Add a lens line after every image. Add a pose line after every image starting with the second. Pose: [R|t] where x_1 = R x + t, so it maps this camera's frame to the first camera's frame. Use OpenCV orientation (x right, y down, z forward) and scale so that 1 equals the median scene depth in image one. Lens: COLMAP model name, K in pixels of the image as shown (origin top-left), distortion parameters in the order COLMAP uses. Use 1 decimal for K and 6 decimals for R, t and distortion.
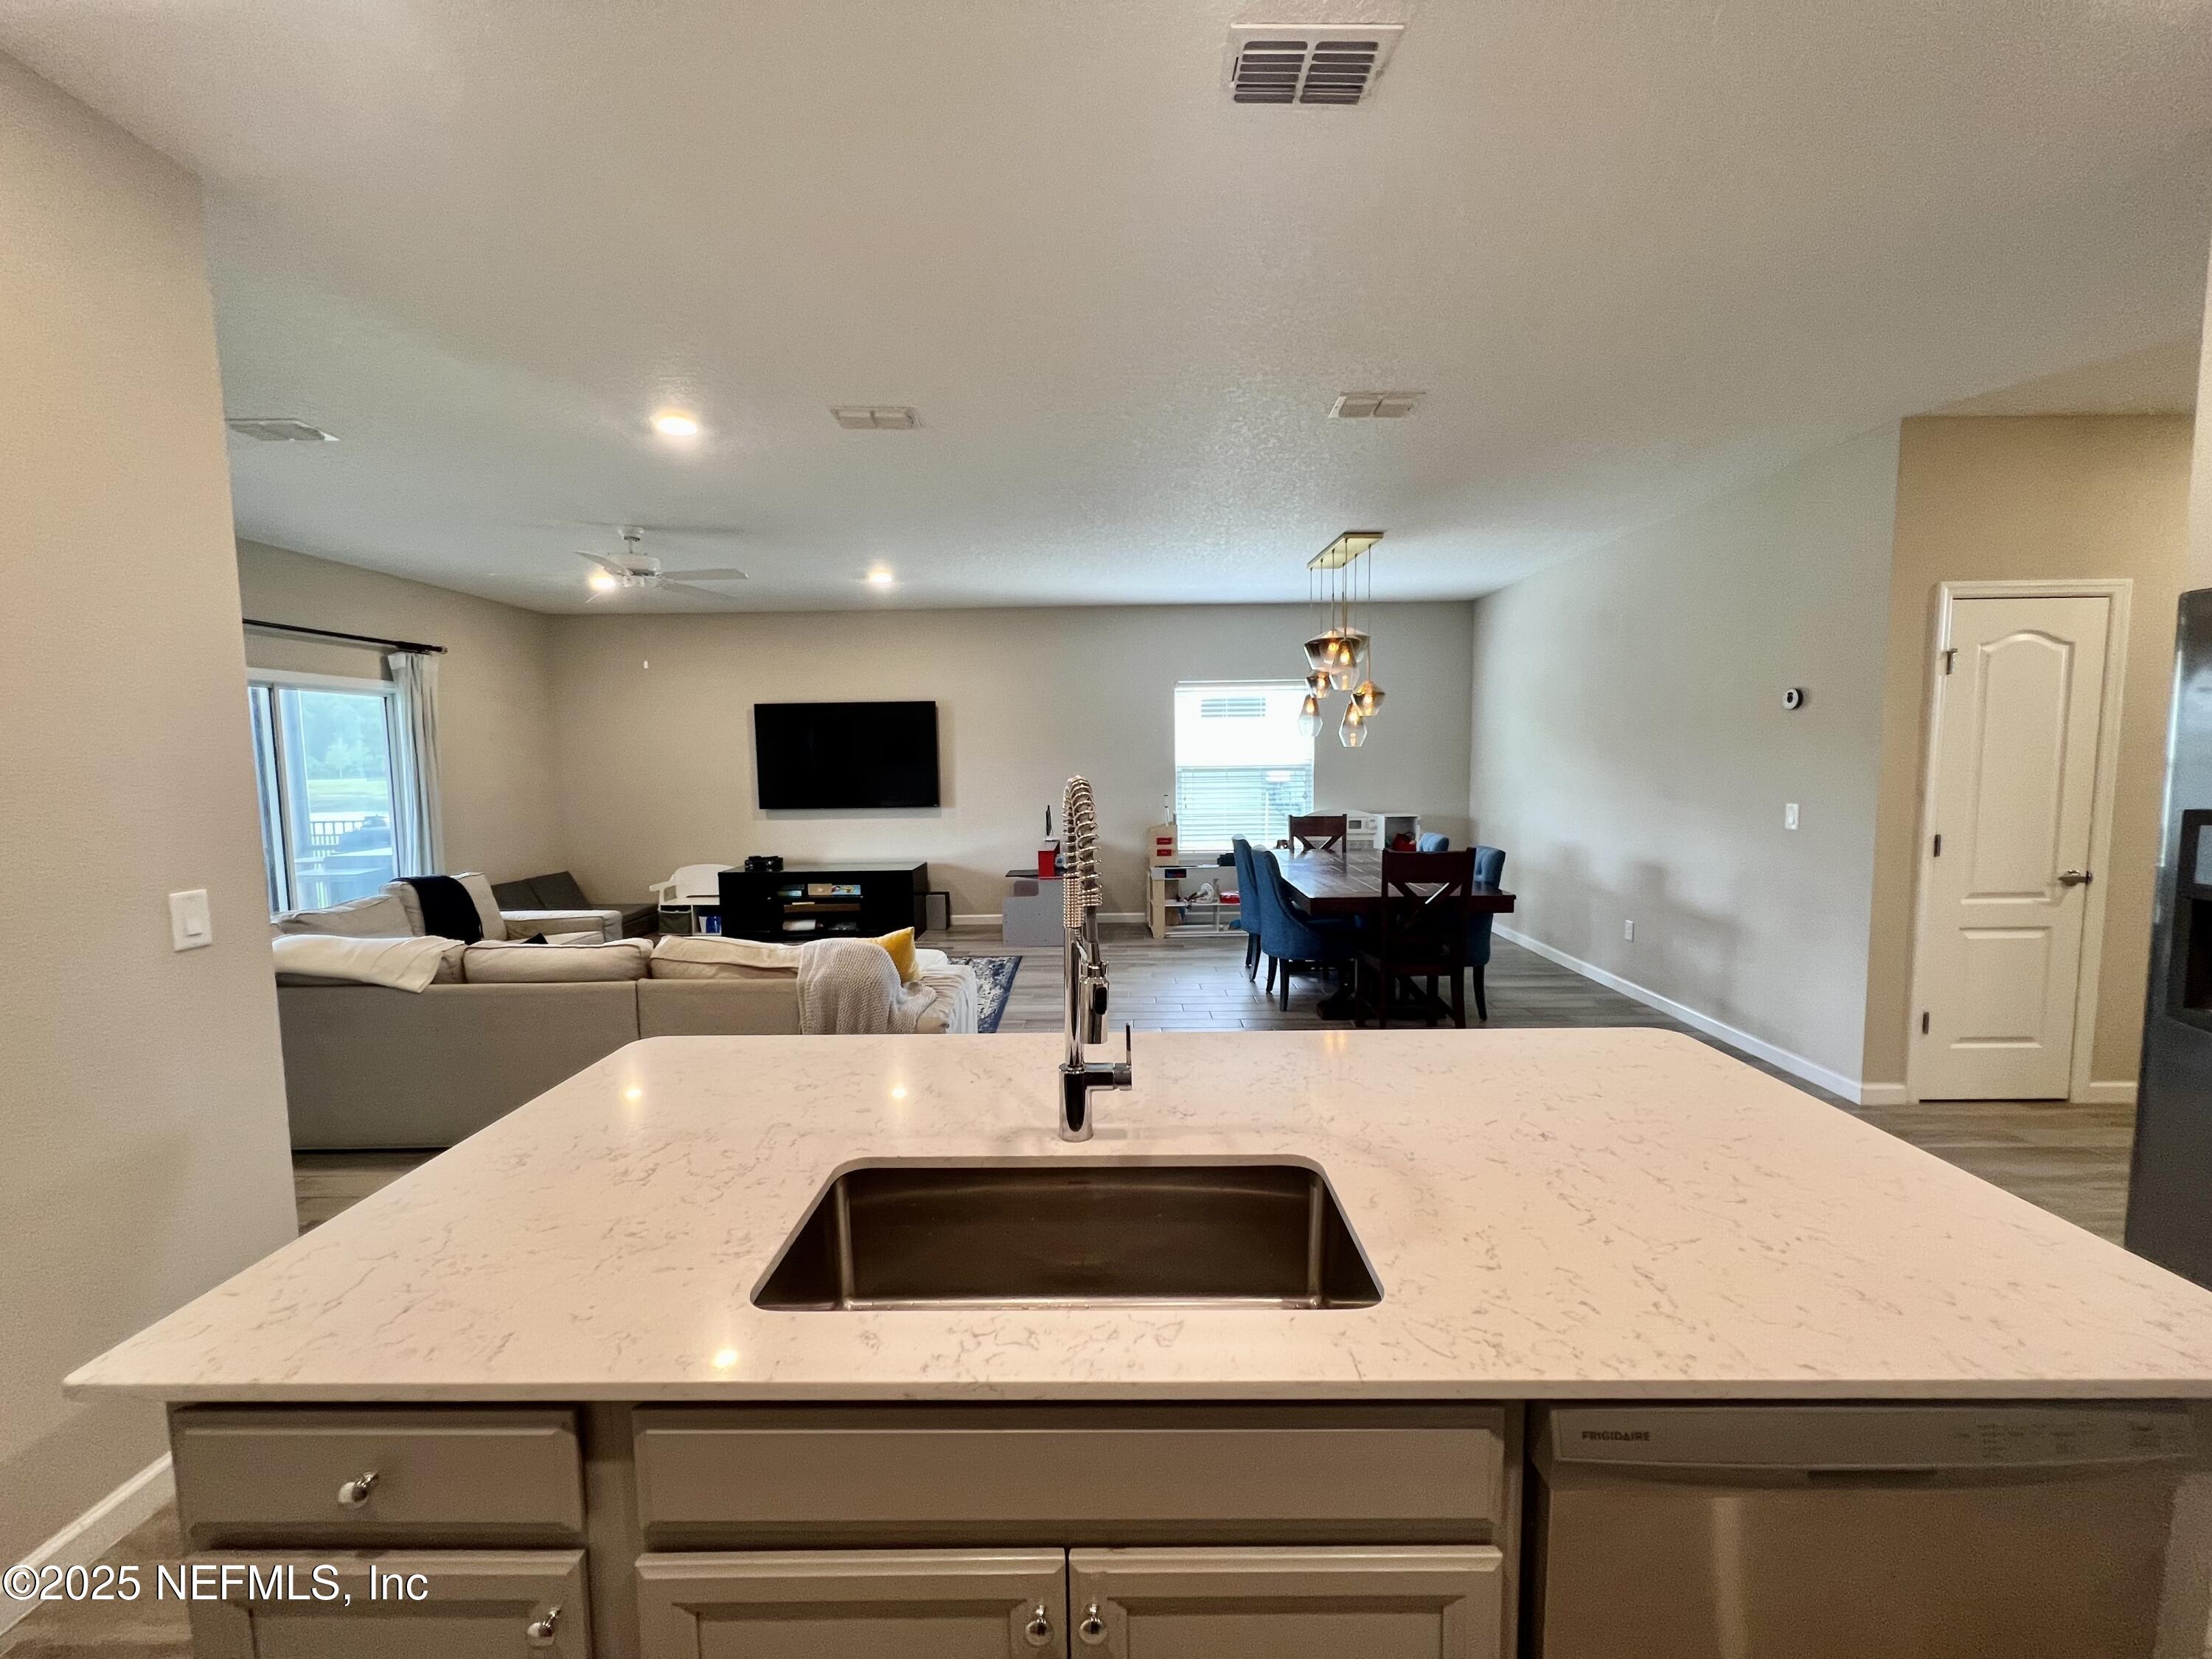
lens RADIAL K [[889.5, 0, 1103.1], [0, 889.5, 830.8], [0, 0, 1]] dist [-0.001514, 0.000423]
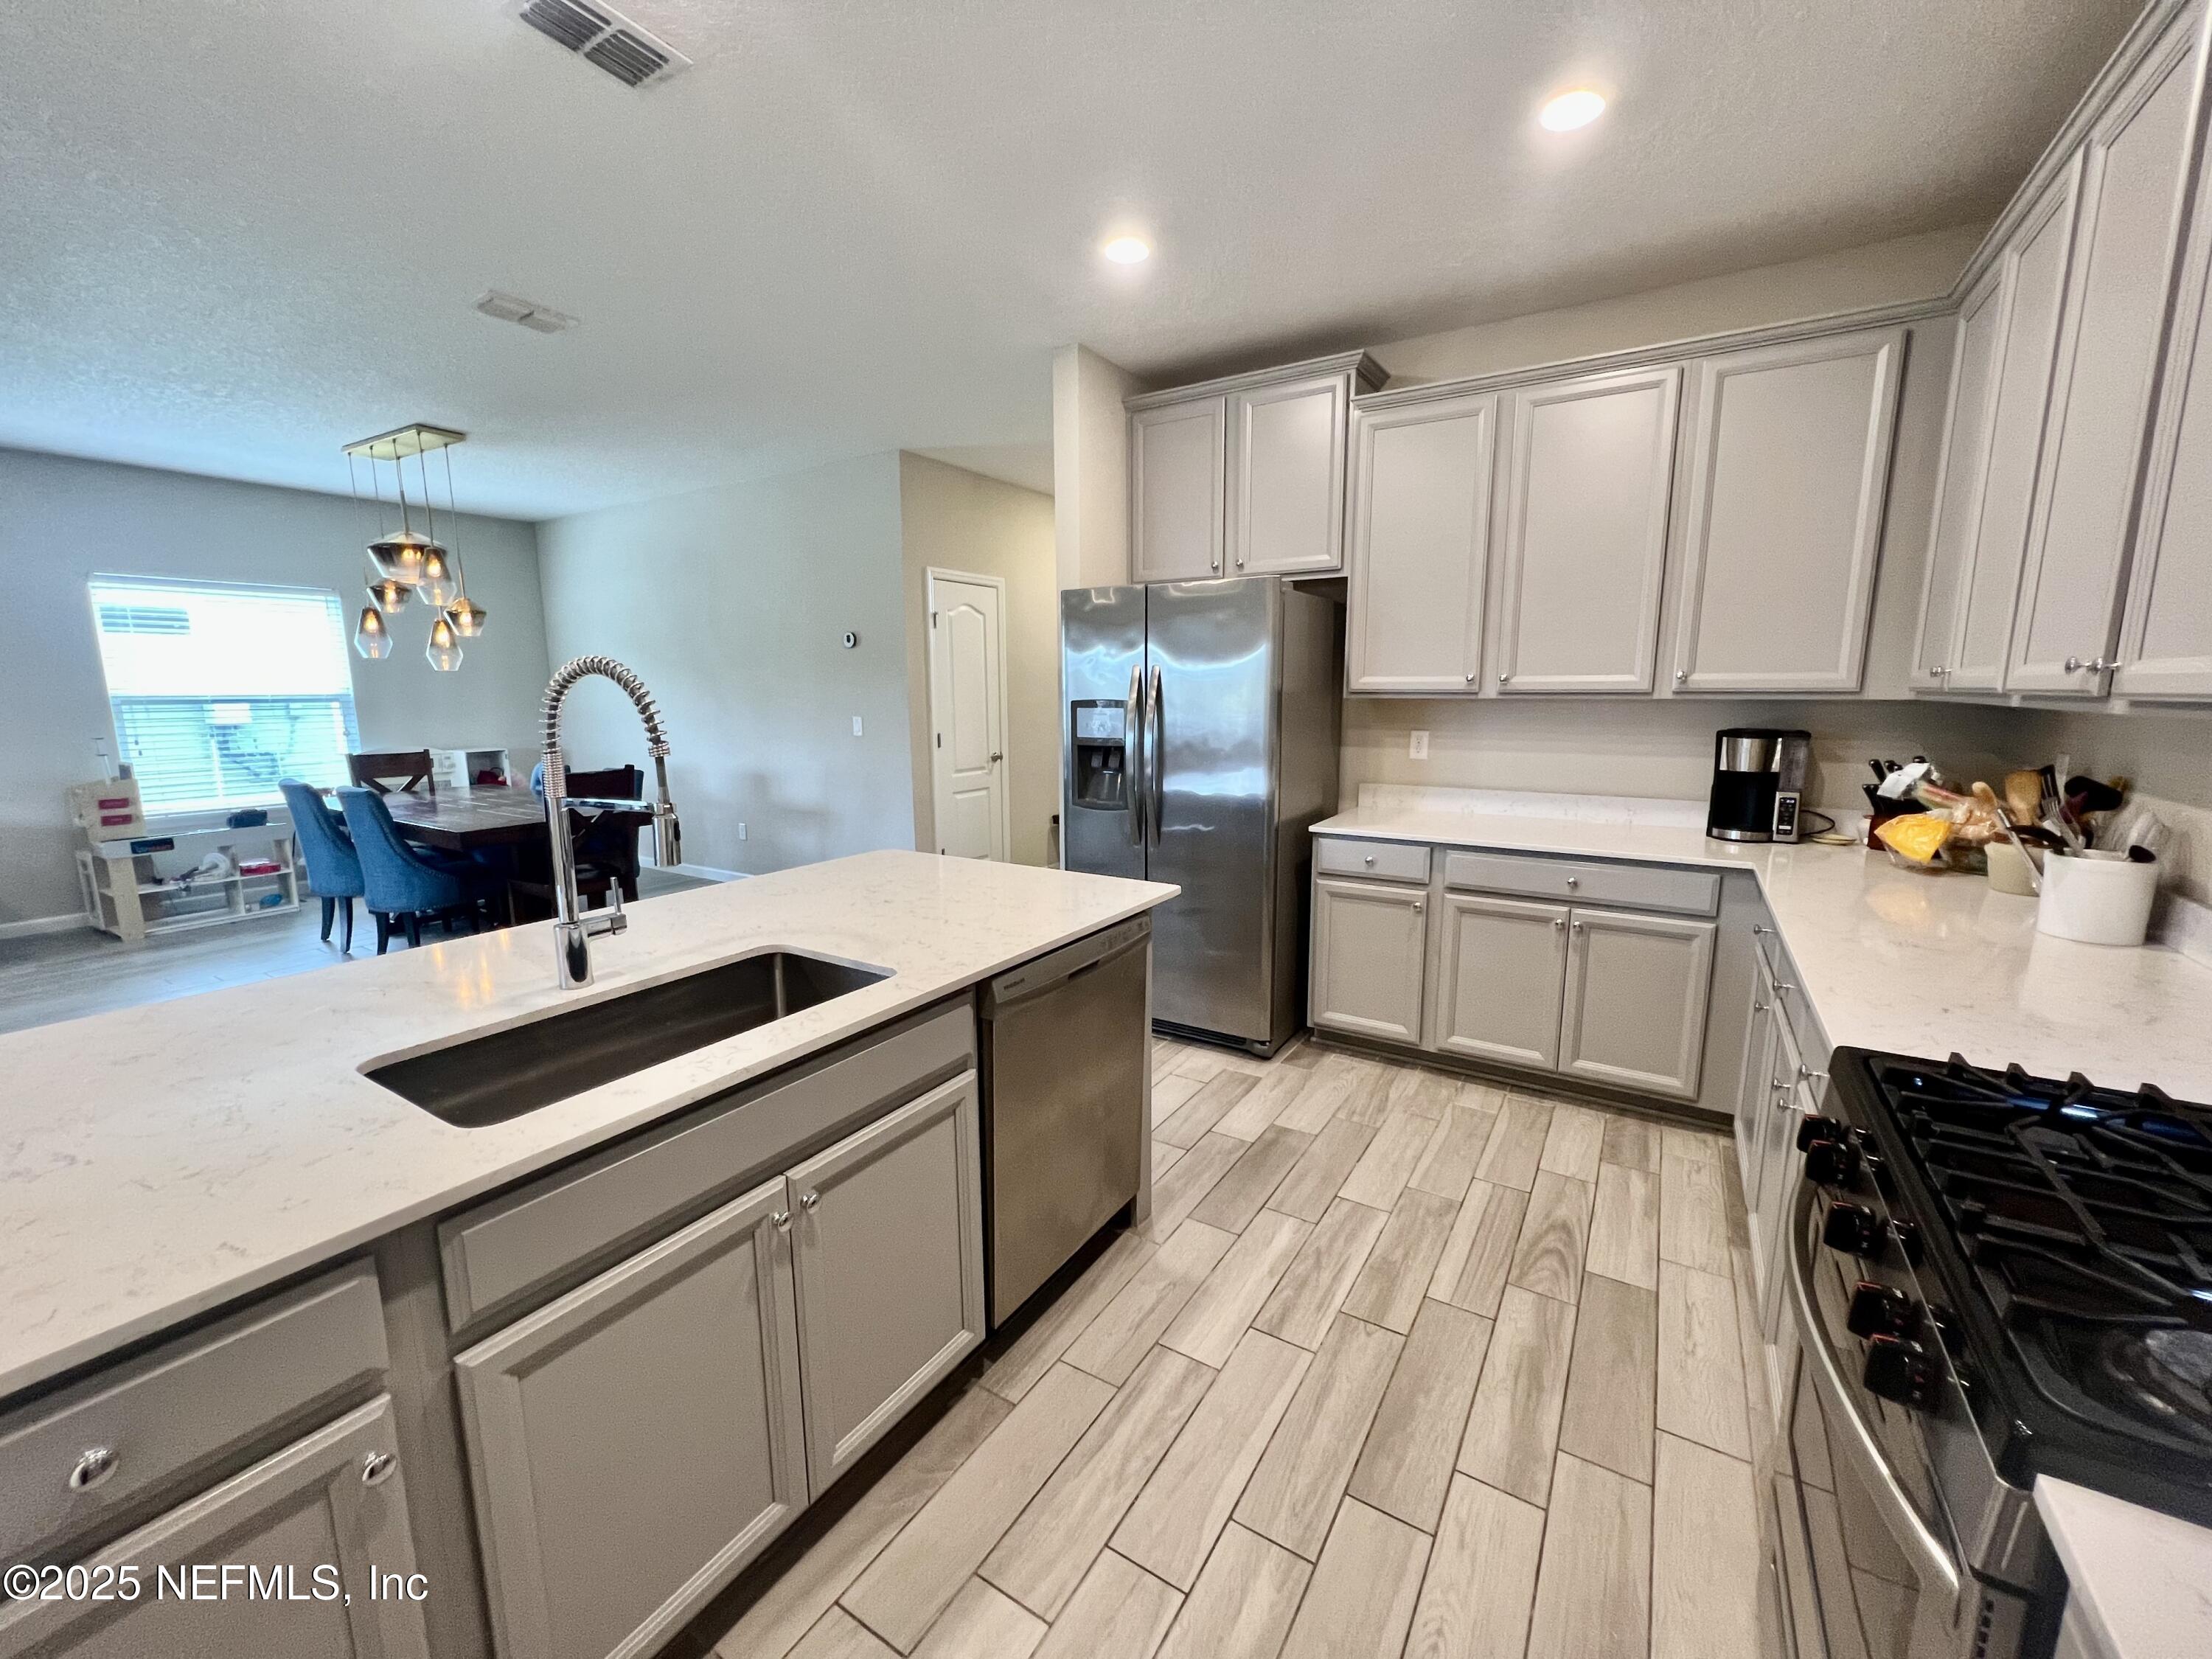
lens RADIAL K [[889.5, 0, 1103.1], [0, 889.5, 830.8], [0, 0, 1]] dist [-0.001514, 0.000423]
pose [[0.523214, -0.125881, 0.842853, -0.168409], [0.071426, 0.992028, 0.103821, 0.022776], [-0.849203, 0.005881, 0.528034, -0.042898]]
